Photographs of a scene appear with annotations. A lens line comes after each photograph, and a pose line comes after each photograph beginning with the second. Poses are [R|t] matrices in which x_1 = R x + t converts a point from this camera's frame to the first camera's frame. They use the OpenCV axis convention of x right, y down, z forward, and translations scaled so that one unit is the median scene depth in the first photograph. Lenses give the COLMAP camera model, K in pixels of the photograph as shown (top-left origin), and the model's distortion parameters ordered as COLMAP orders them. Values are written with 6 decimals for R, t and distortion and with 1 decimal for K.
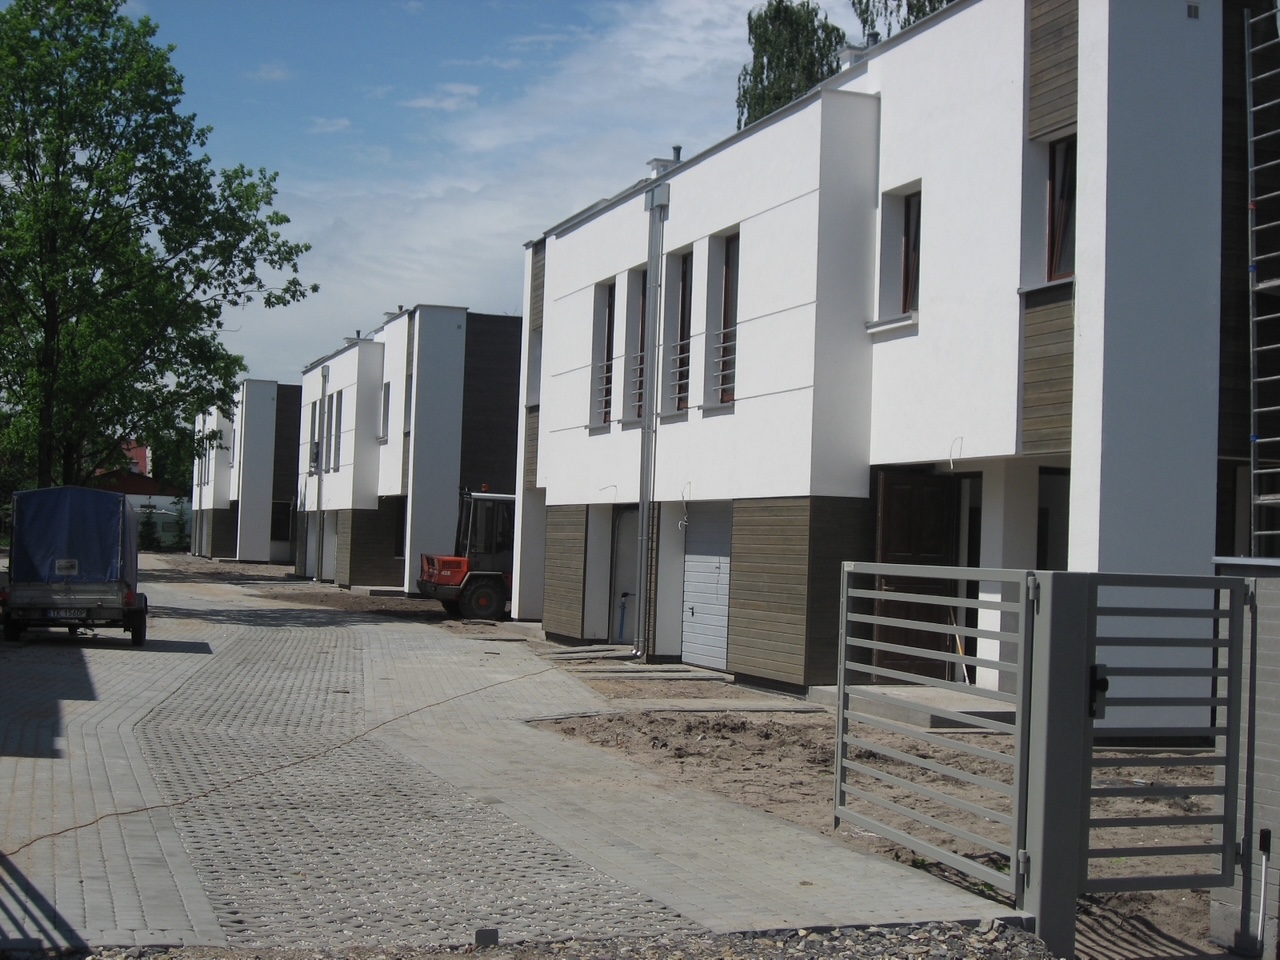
lens RADIAL K [[1941.1, 0, 639.7], [0, 1941.1, 477.6], [0, 0, 1]] dist [-0.106601, 0.000000]
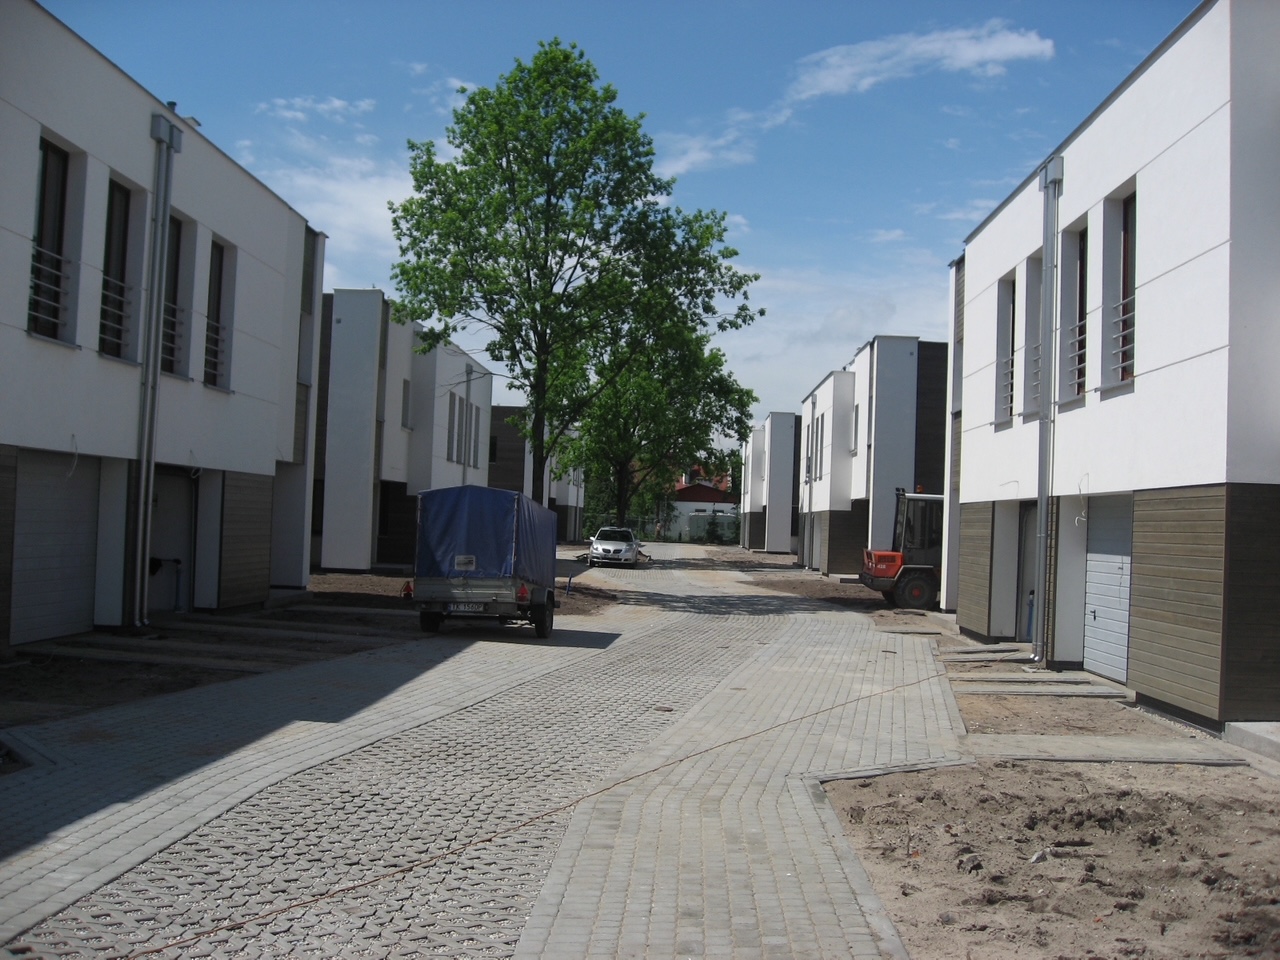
lens RADIAL K [[1331.2, 0, 679.8], [0, 1331.2, 473.3], [0, 0, 1]] dist [-0.093992, 0.000000]
pose [[0.951591, -0.011815, -0.307140, 0.032158], [0.007370, 0.999851, -0.015627, 0.010014], [0.307279, 0.012606, 0.951536, 0.339568]]
